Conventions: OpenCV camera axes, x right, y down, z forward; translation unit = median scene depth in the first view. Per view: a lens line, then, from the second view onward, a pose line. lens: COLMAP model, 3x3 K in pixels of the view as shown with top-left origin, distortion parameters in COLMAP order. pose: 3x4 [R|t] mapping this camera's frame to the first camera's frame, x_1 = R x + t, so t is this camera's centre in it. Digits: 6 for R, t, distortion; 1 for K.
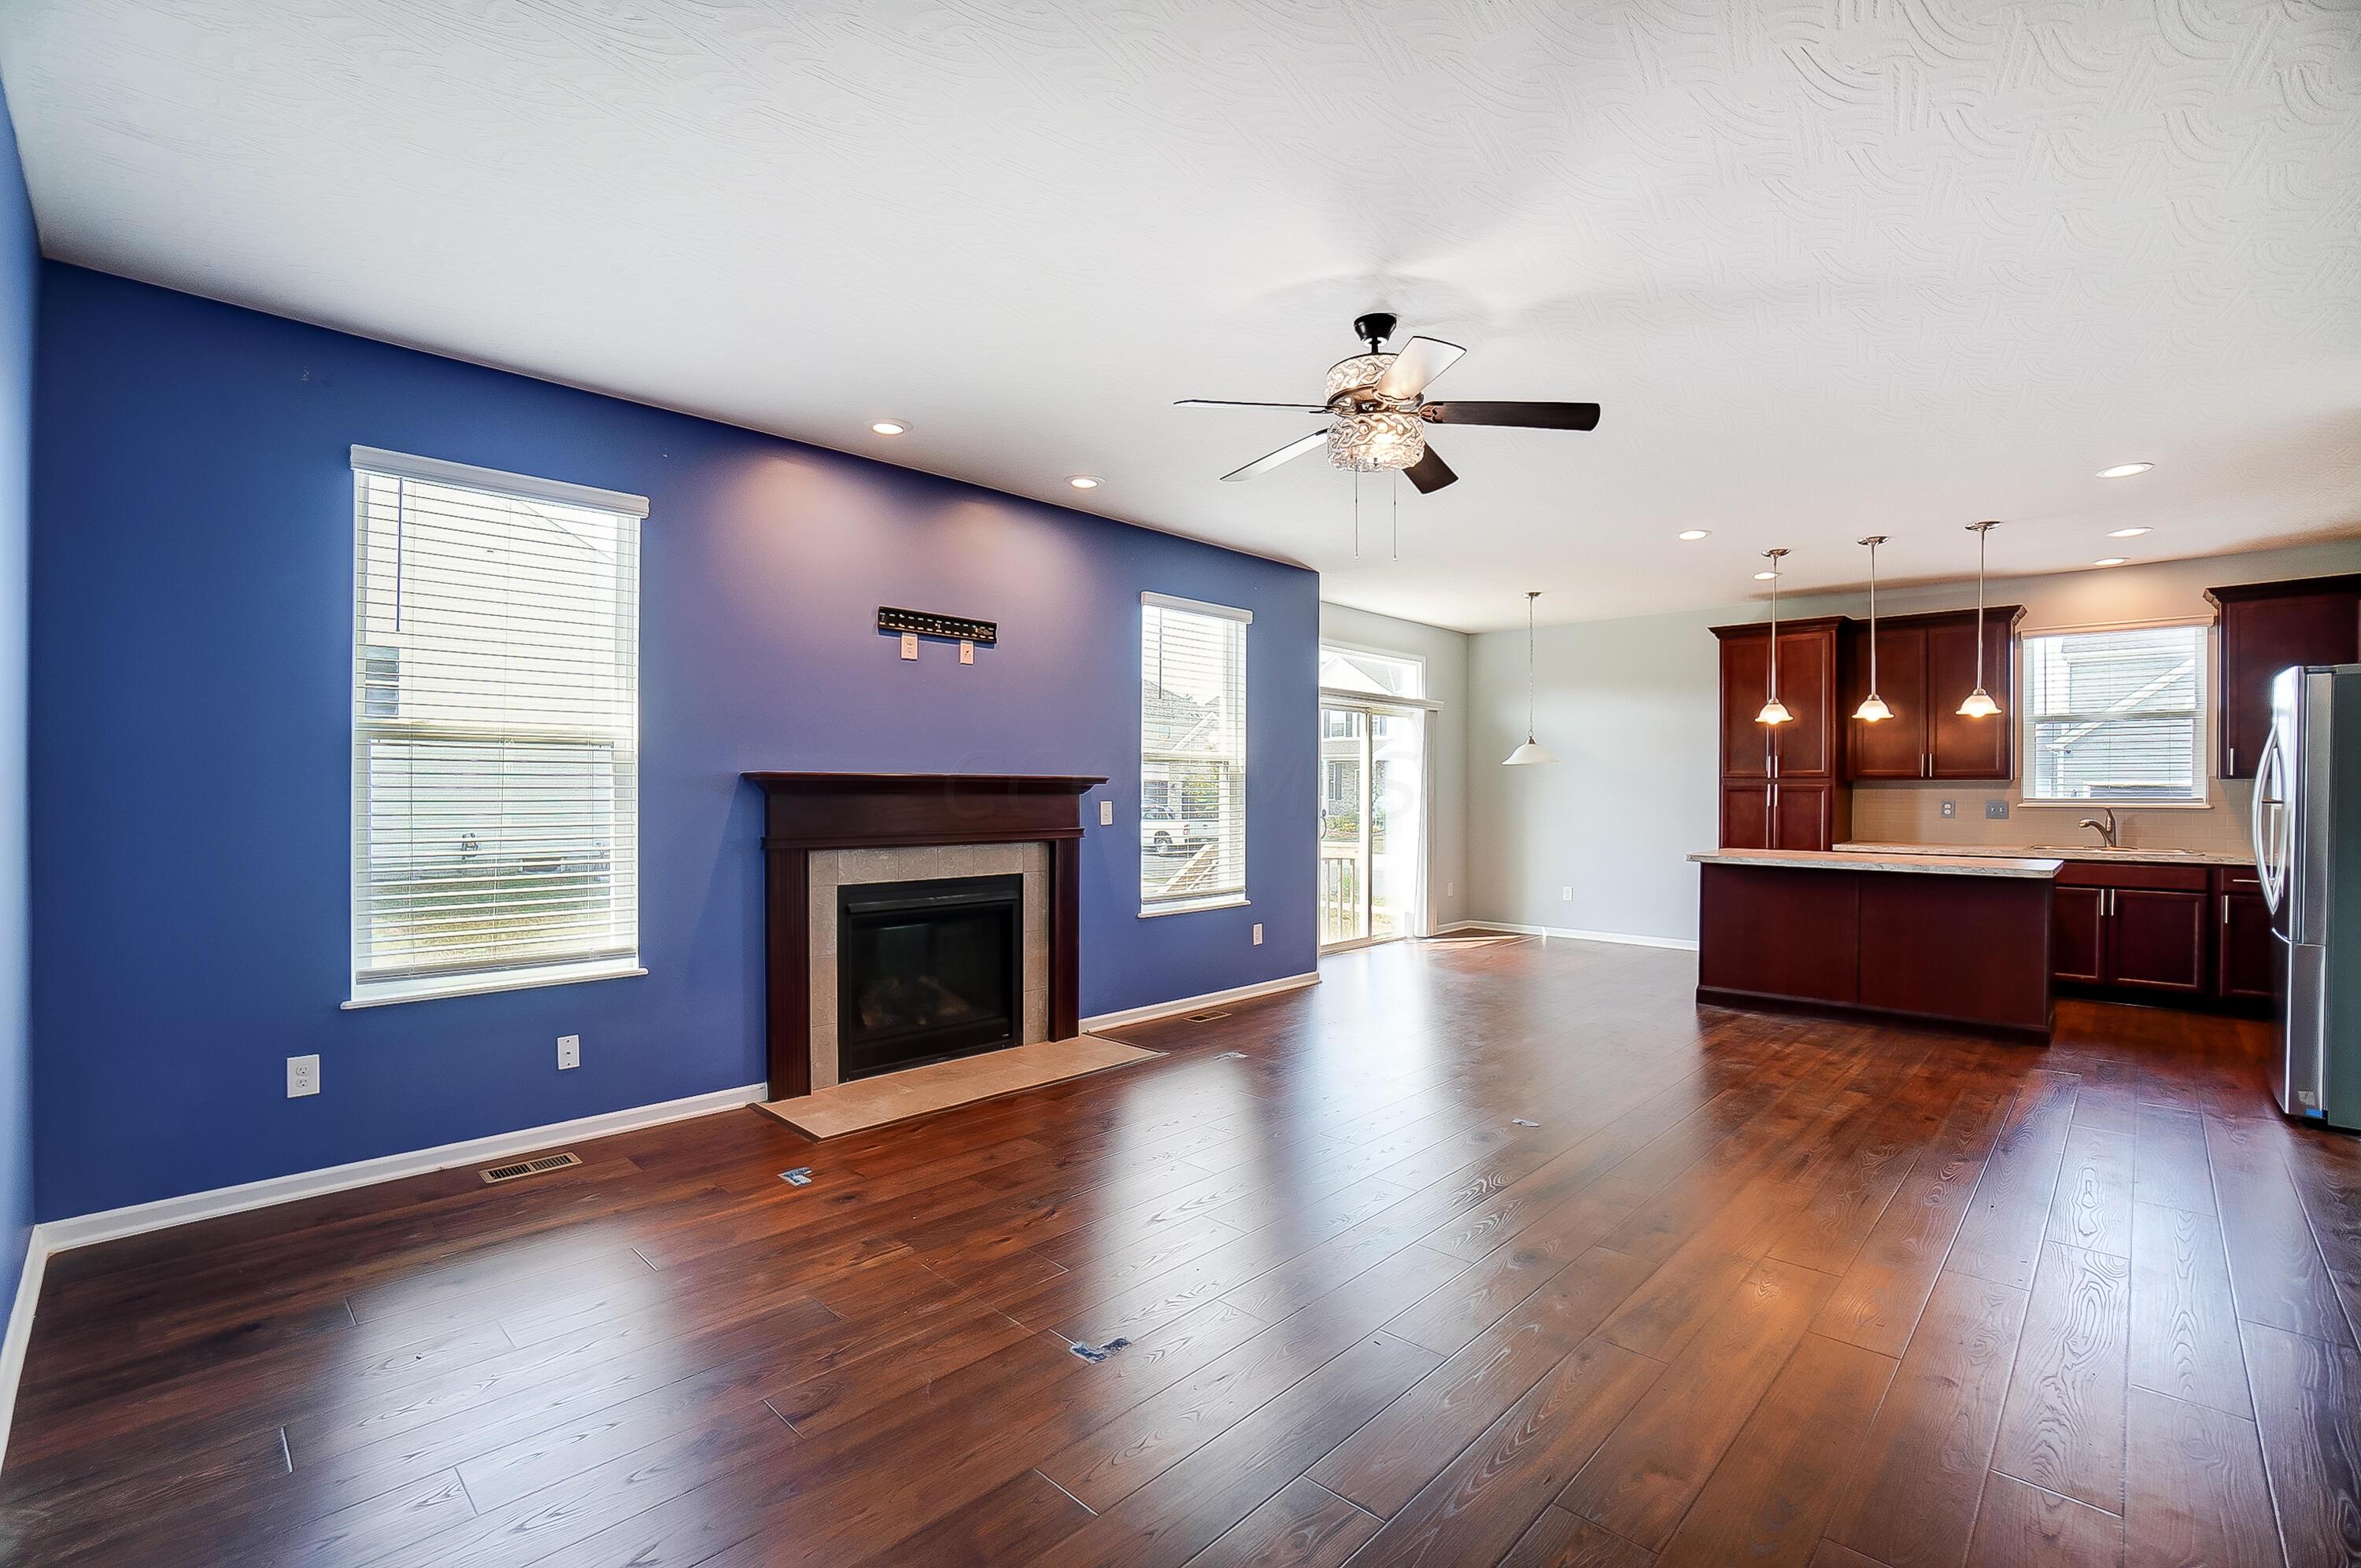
lens RADIAL K [[1044.8, 0, 1195.7], [0, 1044.8, 807.8], [0, 0, 1]] dist [-0.004896, -0.000566]
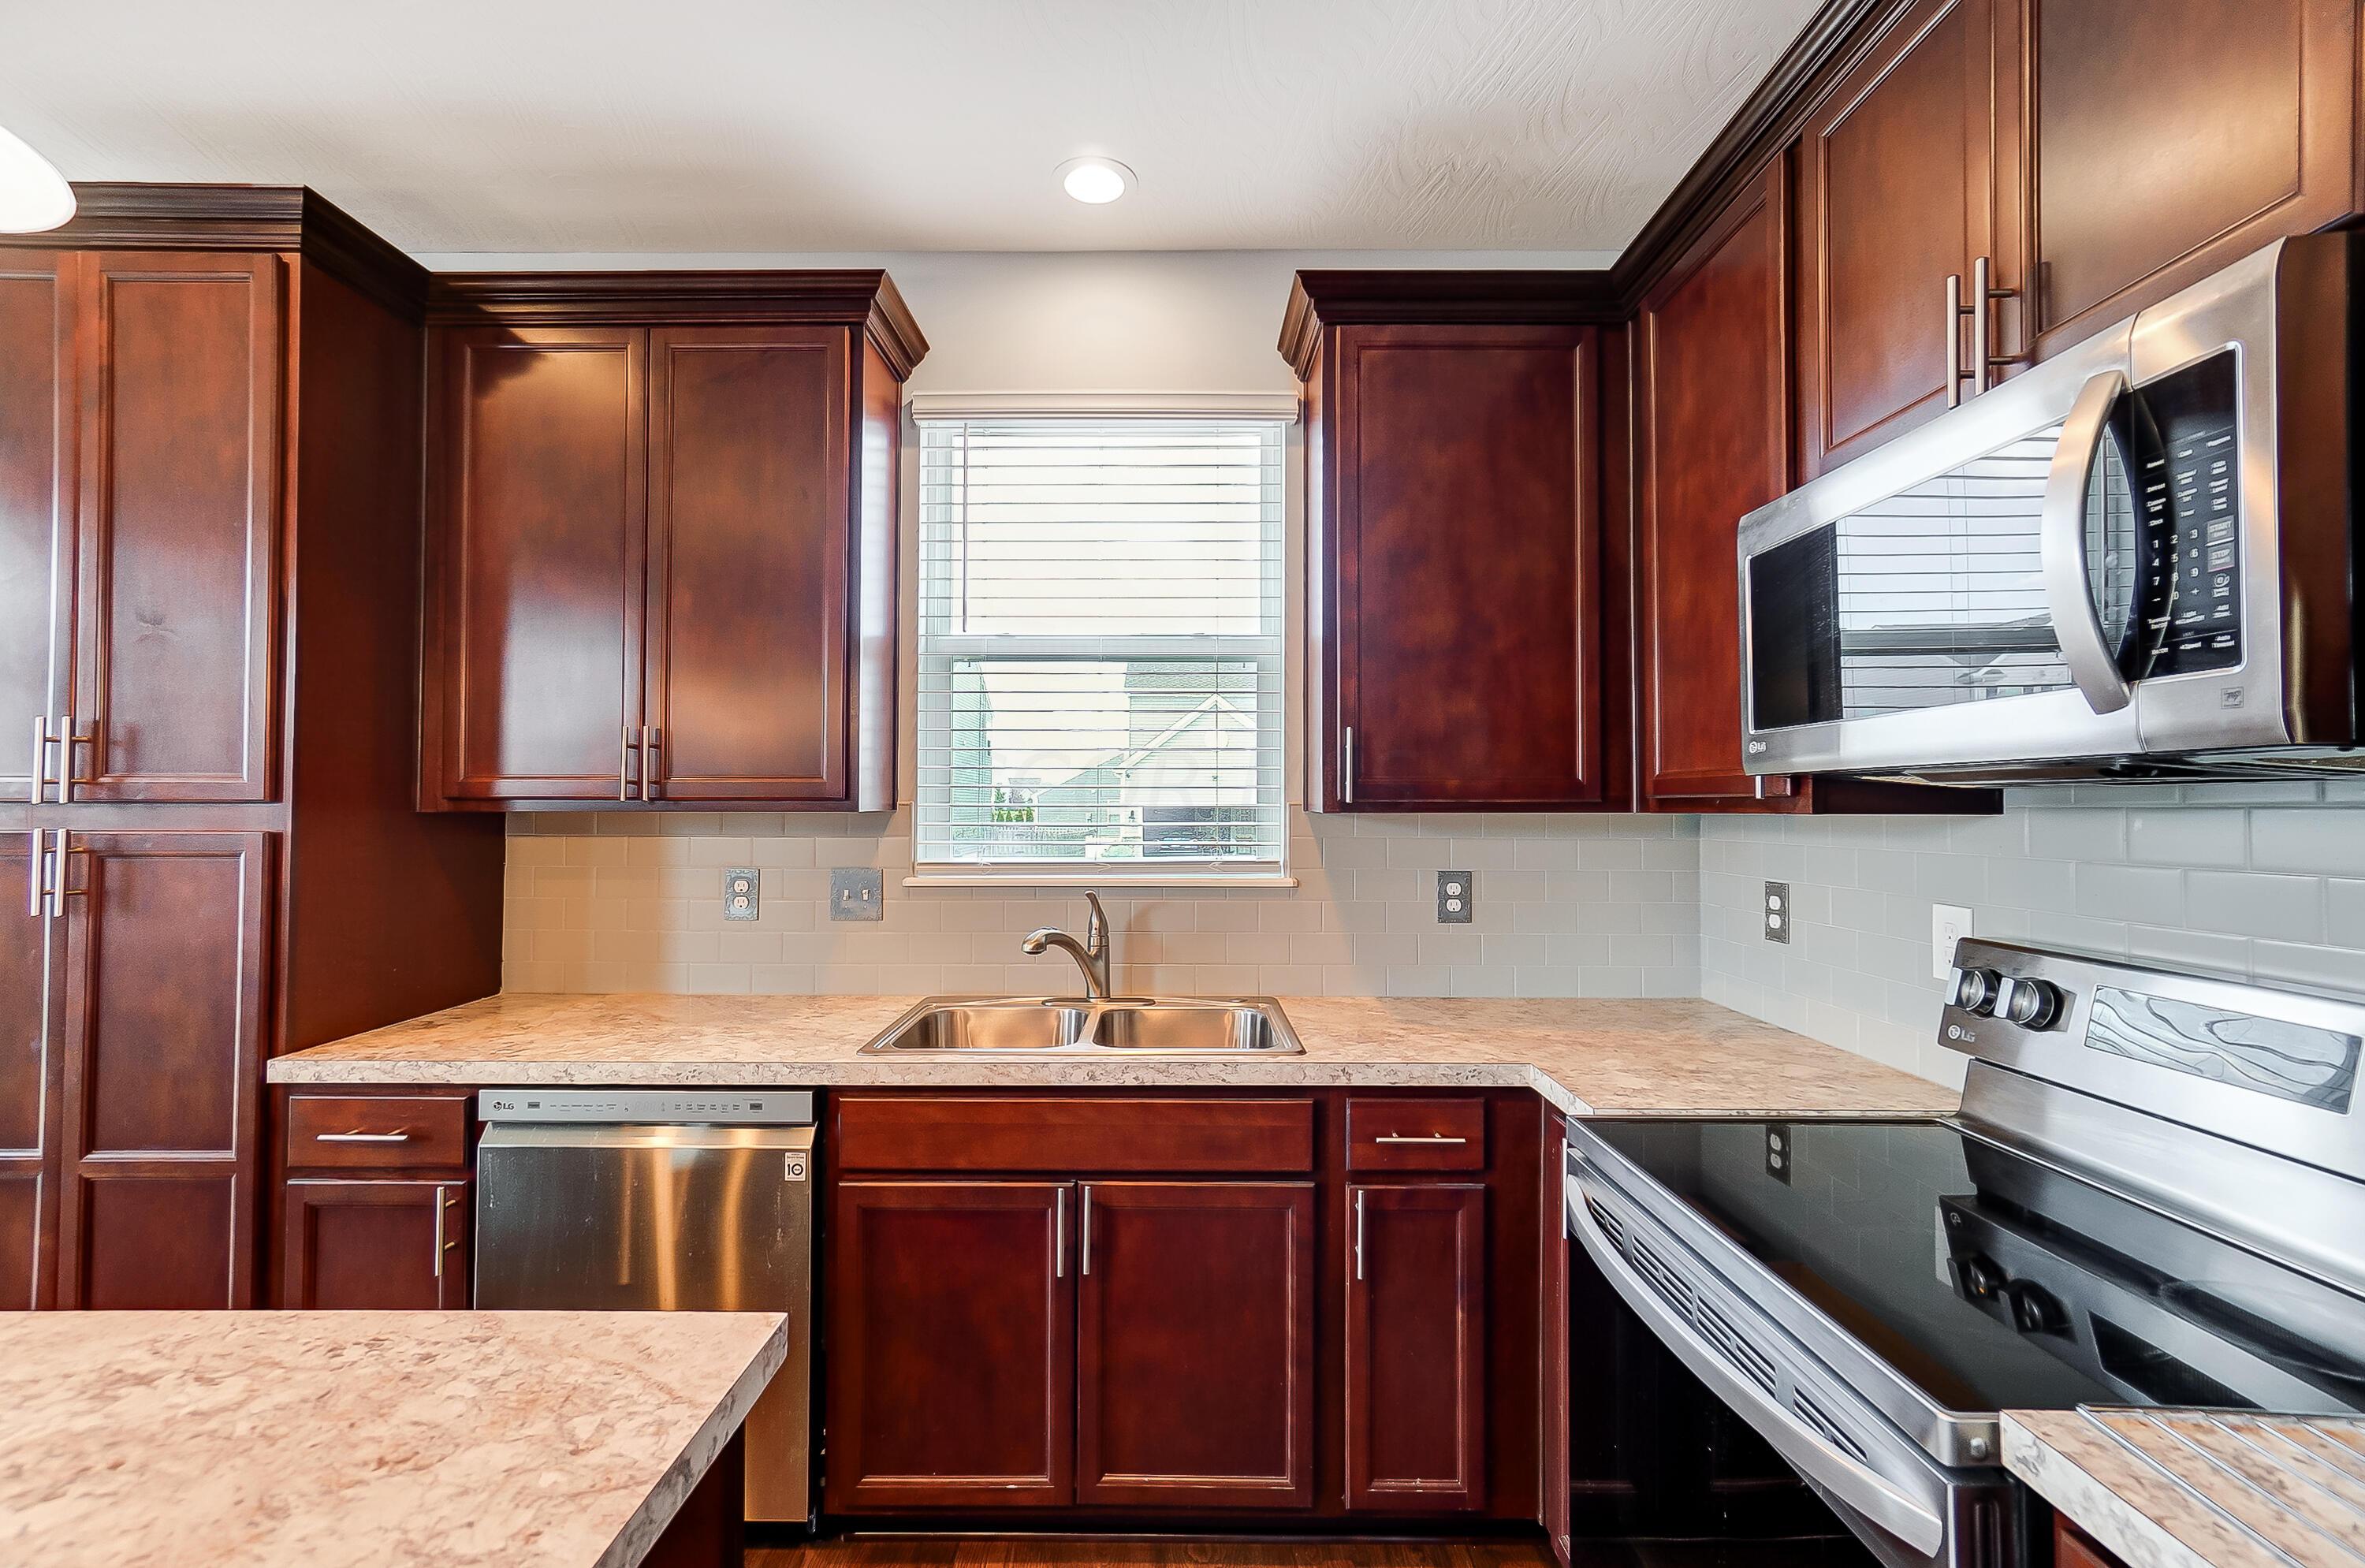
lens RADIAL K [[1046.8, 0, 1228.2], [0, 1046.8, 779.8], [0, 0, 1]] dist [-0.004896, -0.000566]
pose [[0.707436, 0.017341, 0.706565, 0.723478], [0.009229, 0.999387, -0.033768, -0.028338], [-0.706717, 0.030410, 0.706842, 0.785246]]
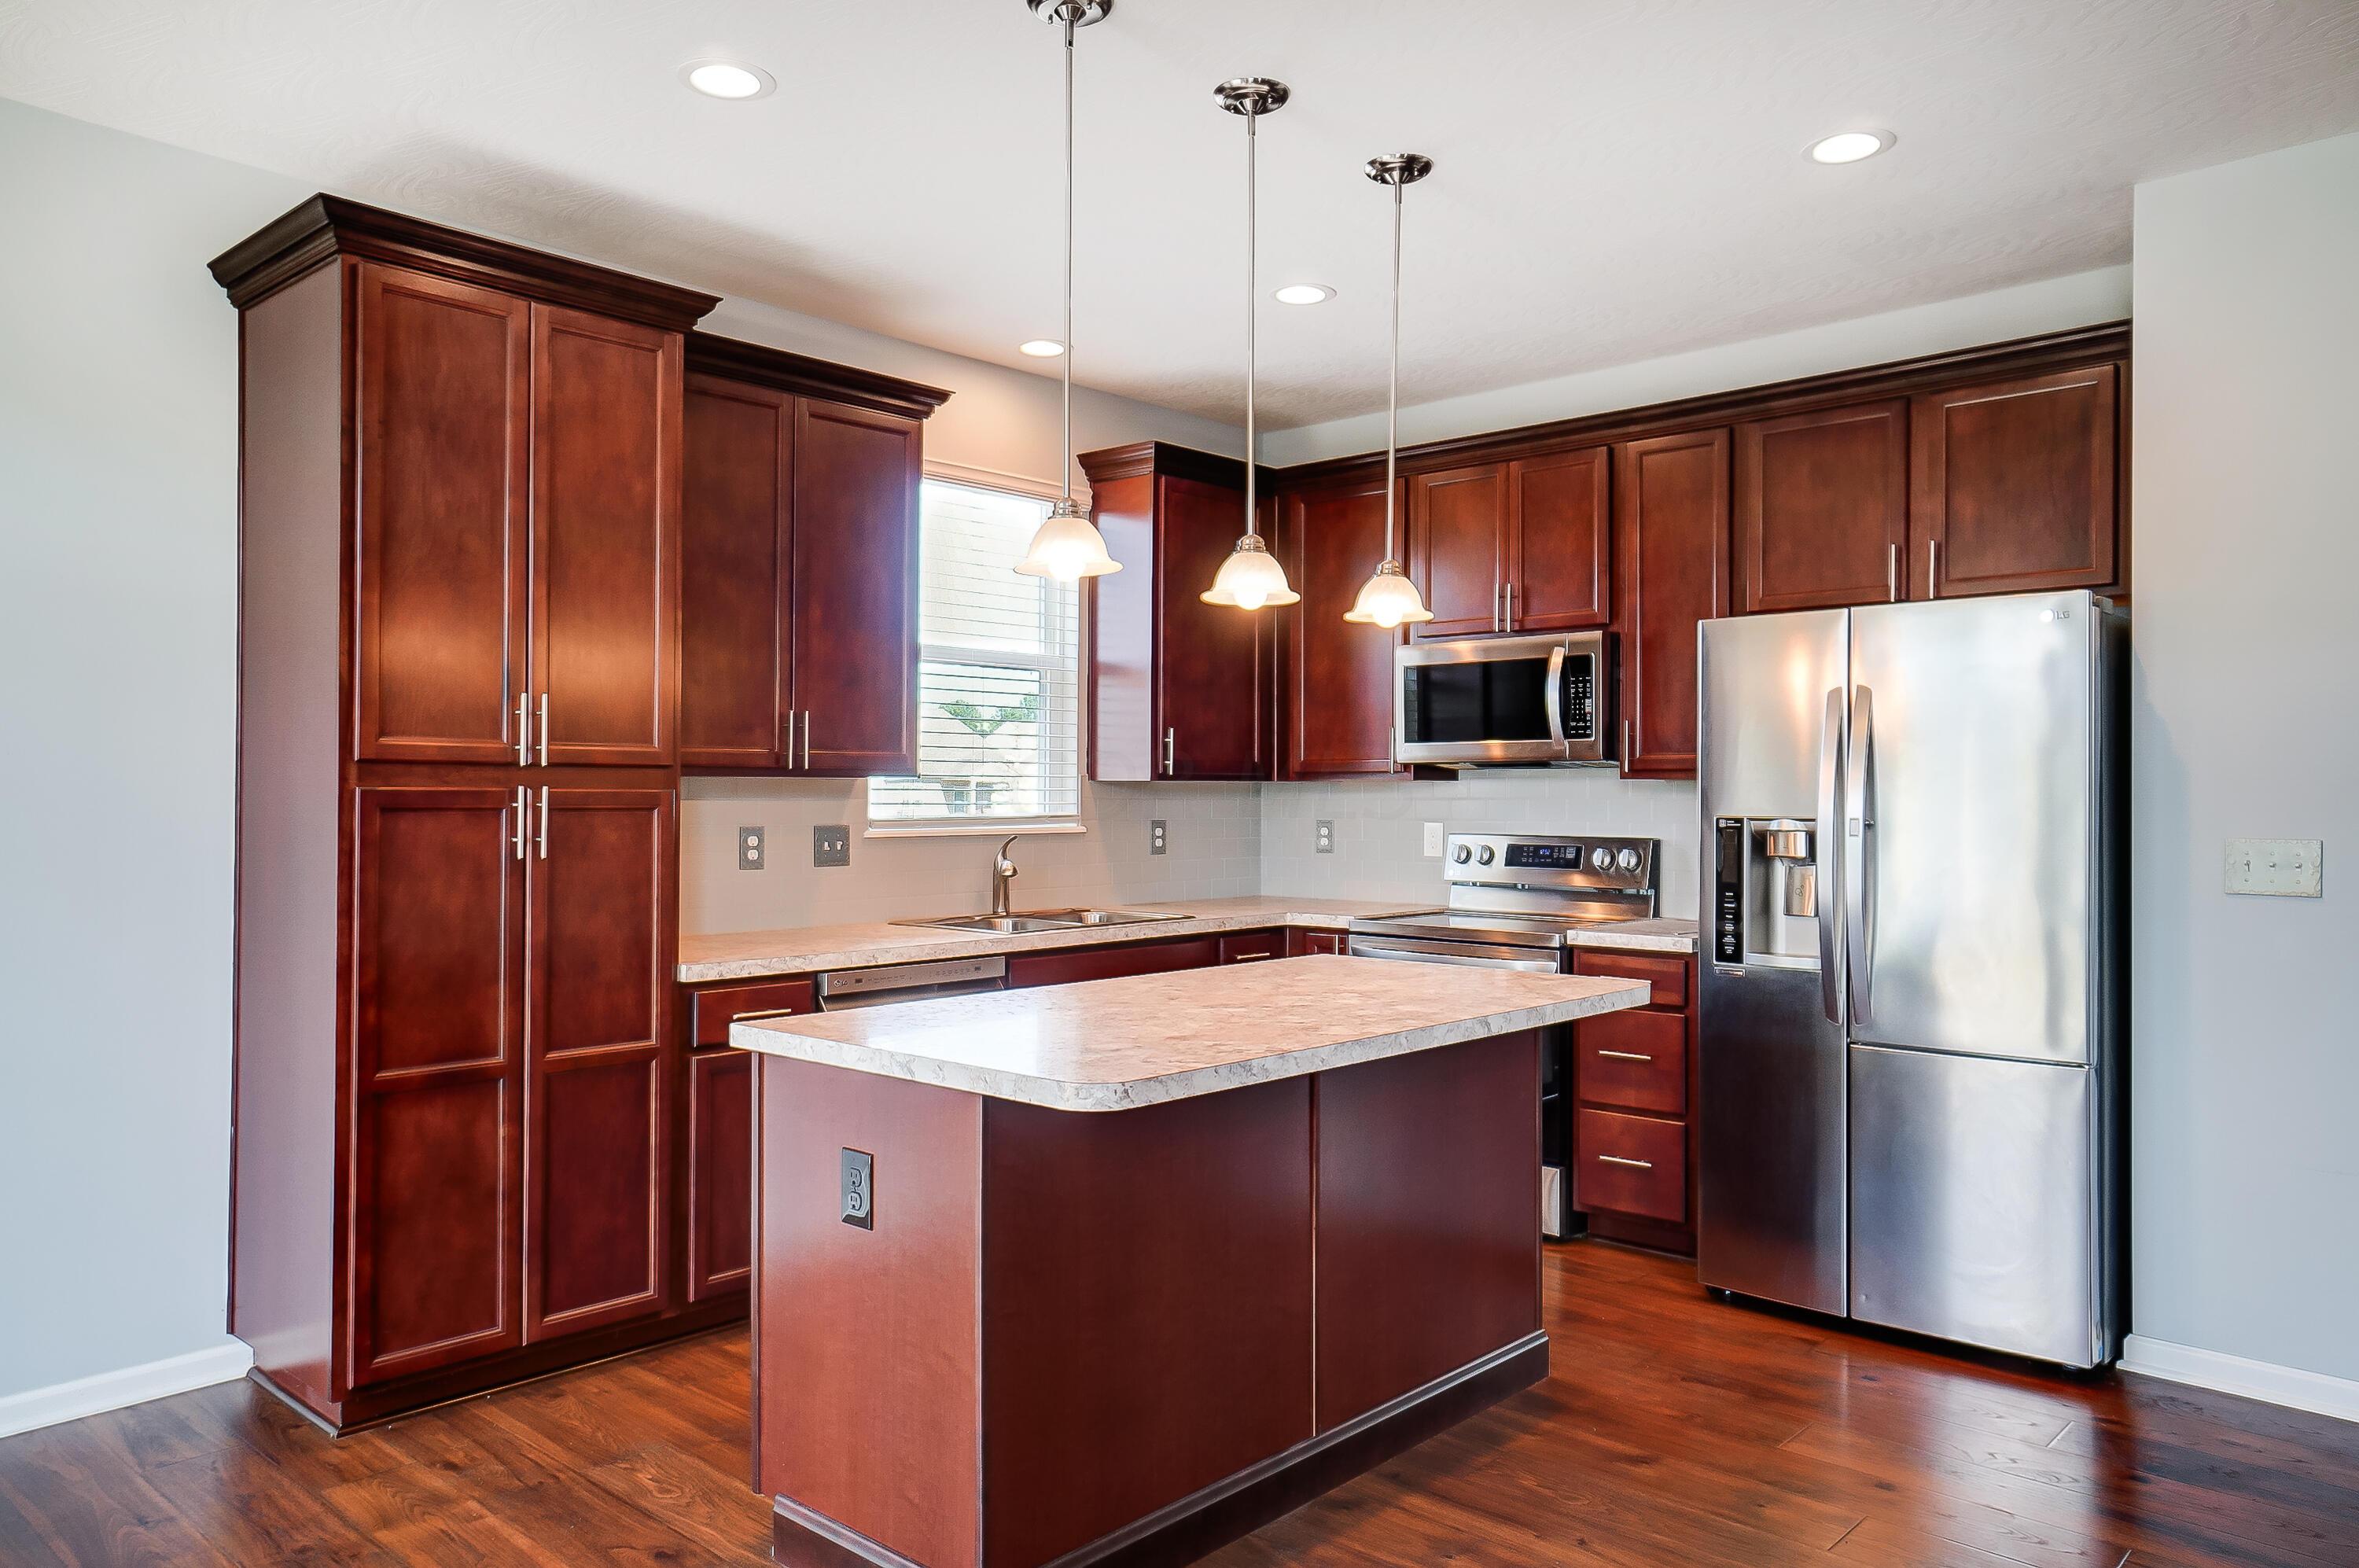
lens RADIAL K [[1541.0, 0, 1178.4], [0, 1541.0, 797.7], [0, 0, 1]] dist [-0.050502, -0.000824]
pose [[-0.031719, -0.006572, 0.999475, 0.144272], [0.010058, 0.999926, 0.006894, -0.025167], [-0.999446, 0.010272, -0.031650, 1.034885]]
